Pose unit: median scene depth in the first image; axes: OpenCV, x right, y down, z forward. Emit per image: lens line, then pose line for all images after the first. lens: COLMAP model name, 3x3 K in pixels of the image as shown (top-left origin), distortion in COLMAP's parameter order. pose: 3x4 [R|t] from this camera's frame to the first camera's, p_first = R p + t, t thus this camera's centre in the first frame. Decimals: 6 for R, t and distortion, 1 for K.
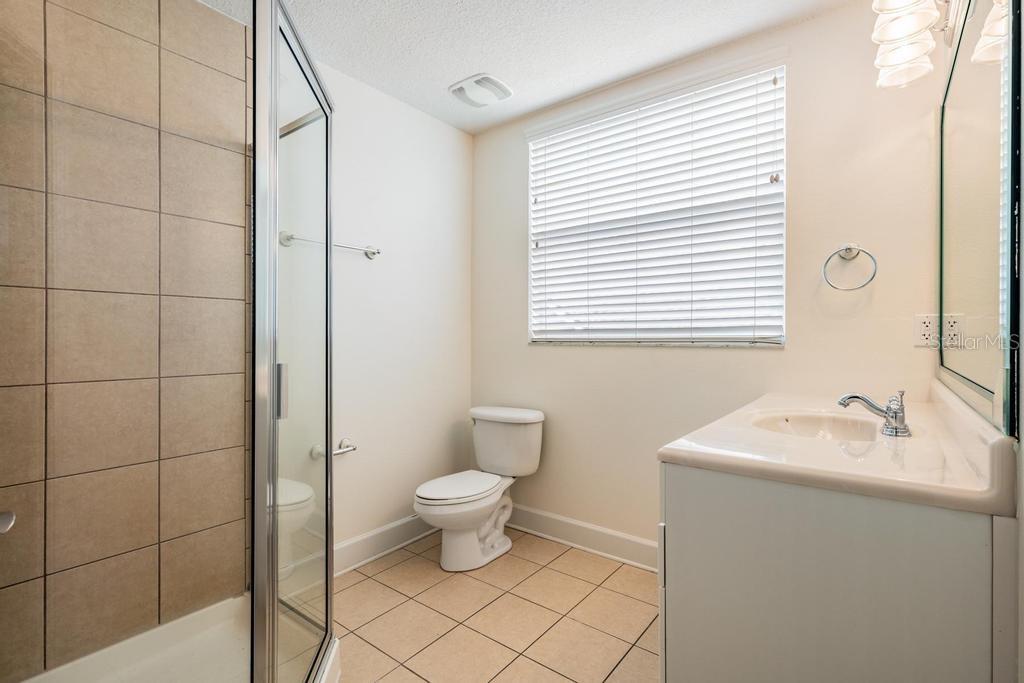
lens RADIAL K [[482.7, 0, 507.7], [0, 482.7, 343.3], [0, 0, 1]] dist [0.001429, -0.000222]
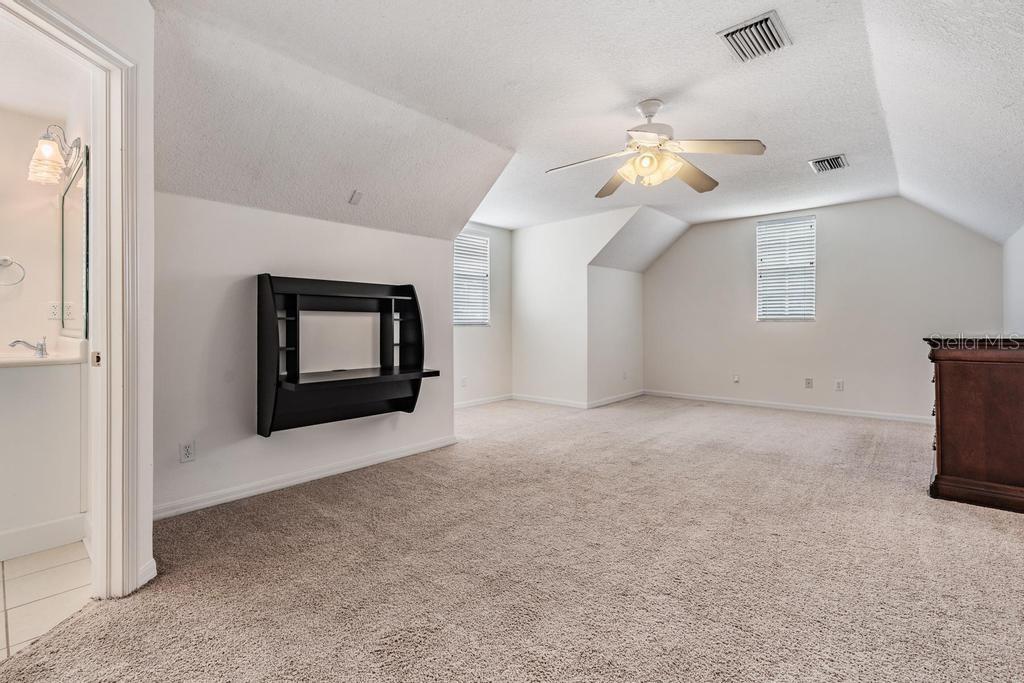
lens RADIAL K [[464.4, 0, 510.0], [0, 464.4, 336.2], [0, 0, 1]] dist [-0.000481, -0.000357]
pose [[0.067157, -0.001820, 0.997741, -0.627507], [-0.001575, 0.999997, 0.001930, 0.050915], [-0.997741, -0.001701, 0.067154, -0.684300]]
